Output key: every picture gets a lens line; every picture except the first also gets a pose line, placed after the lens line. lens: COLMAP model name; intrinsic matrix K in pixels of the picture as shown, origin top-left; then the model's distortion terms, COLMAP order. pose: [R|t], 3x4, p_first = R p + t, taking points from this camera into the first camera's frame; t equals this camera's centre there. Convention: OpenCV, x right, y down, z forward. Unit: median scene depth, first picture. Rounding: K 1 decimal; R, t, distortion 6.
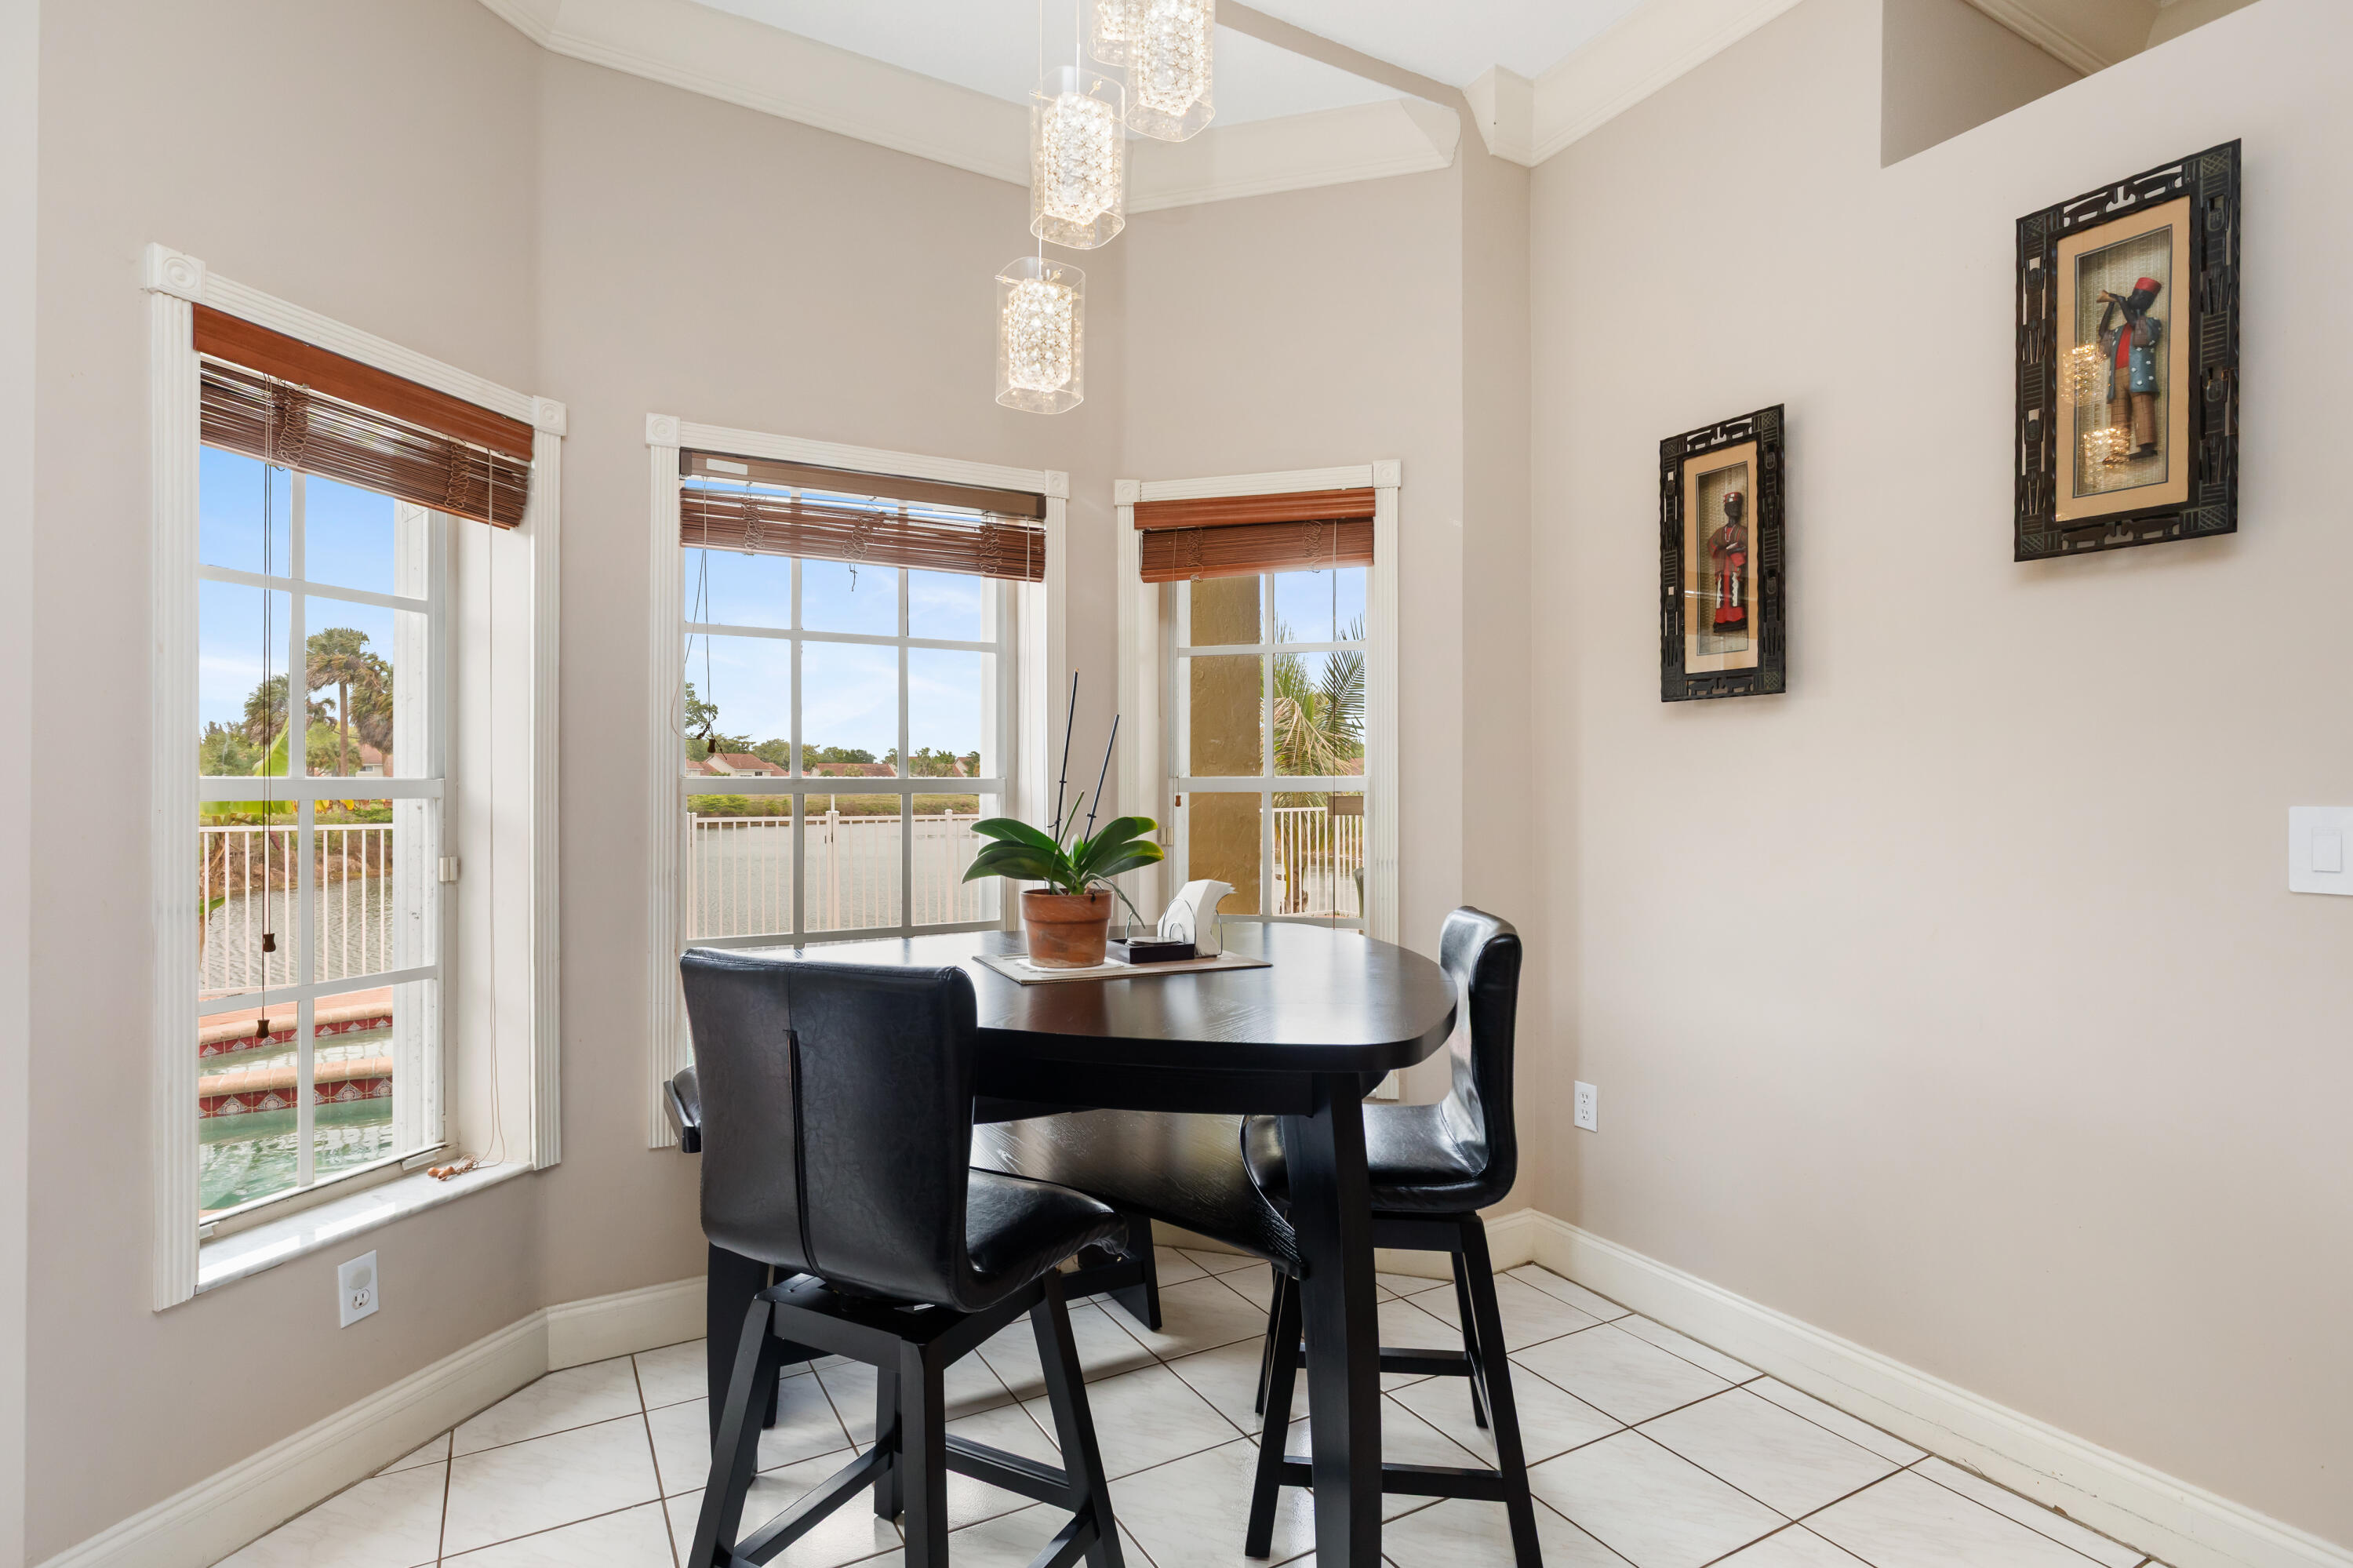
lens RADIAL K [[1174.5, 0, 1176.5], [0, 1174.5, 784.0], [0, 0, 1]] dist [0.001437, 0.000403]
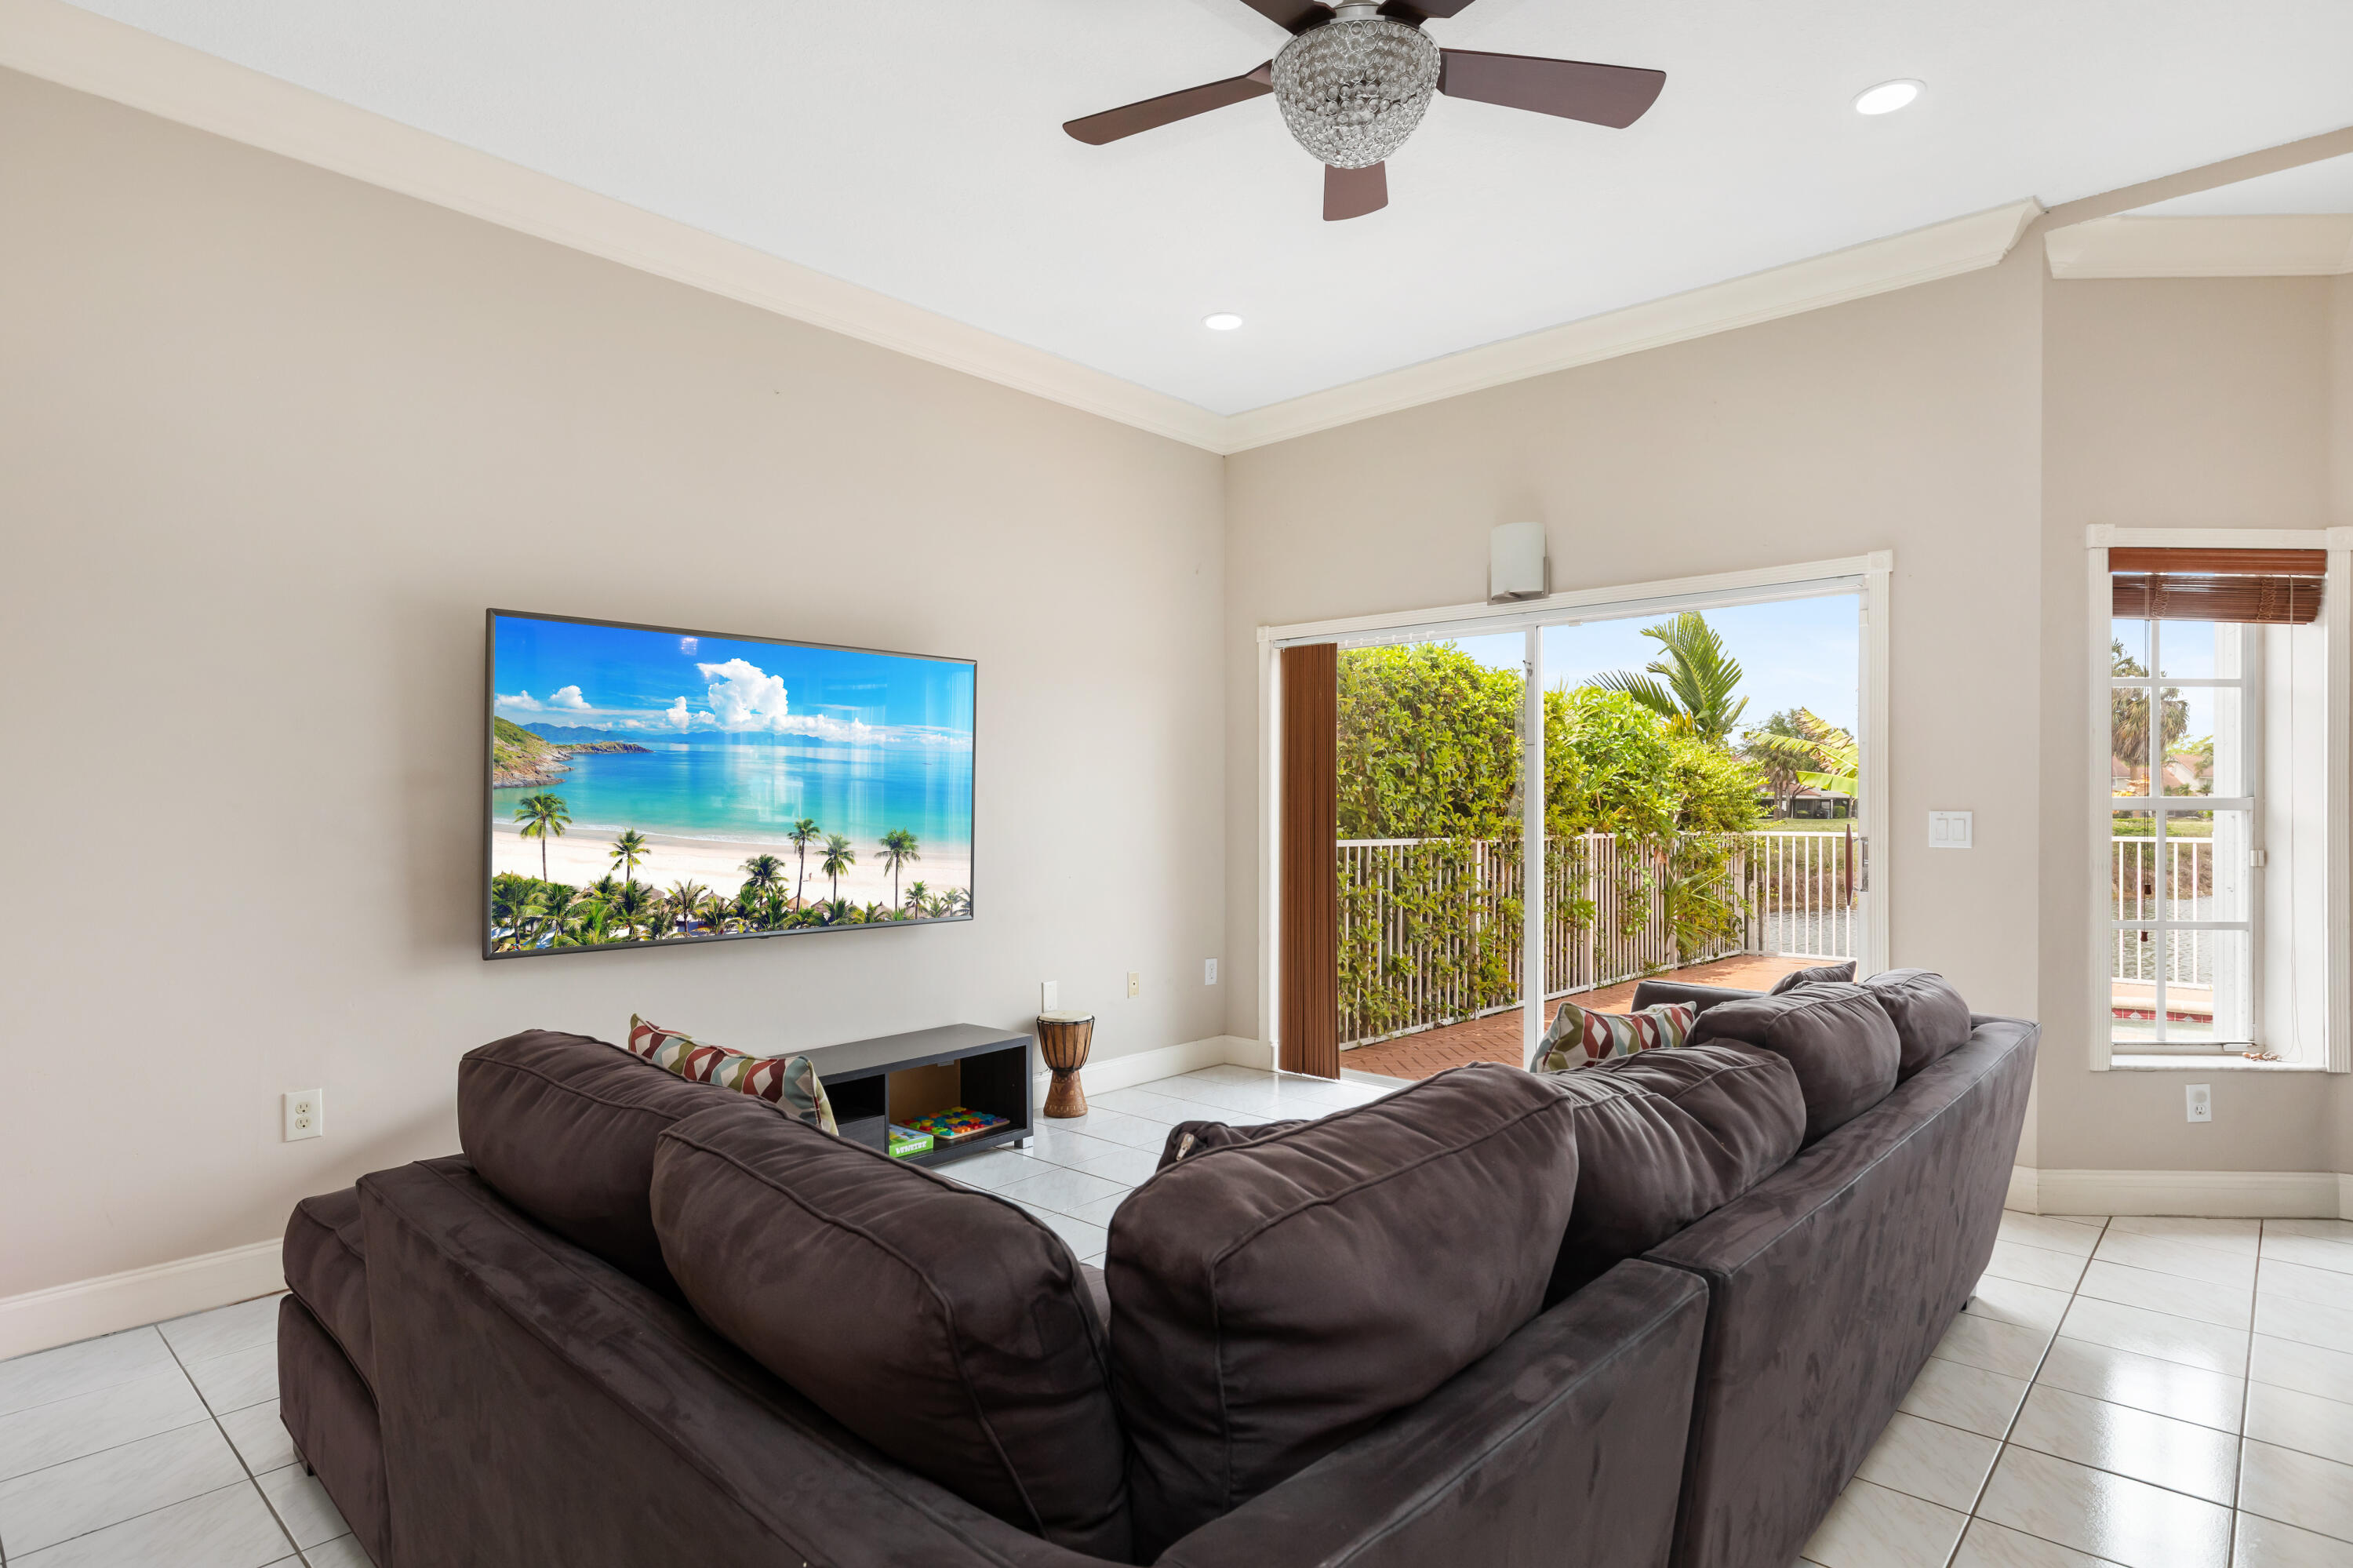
lens RADIAL K [[1250.5, 0, 1176.5], [0, 1250.5, 784.0], [0, 0, 1]] dist [-0.032901, 0.027003]
pose [[0.311358, -0.002031, -0.950290, 0.456660], [-0.004751, 0.999982, -0.003693, -0.009752], [0.950281, 0.005664, 0.311343, -0.808942]]
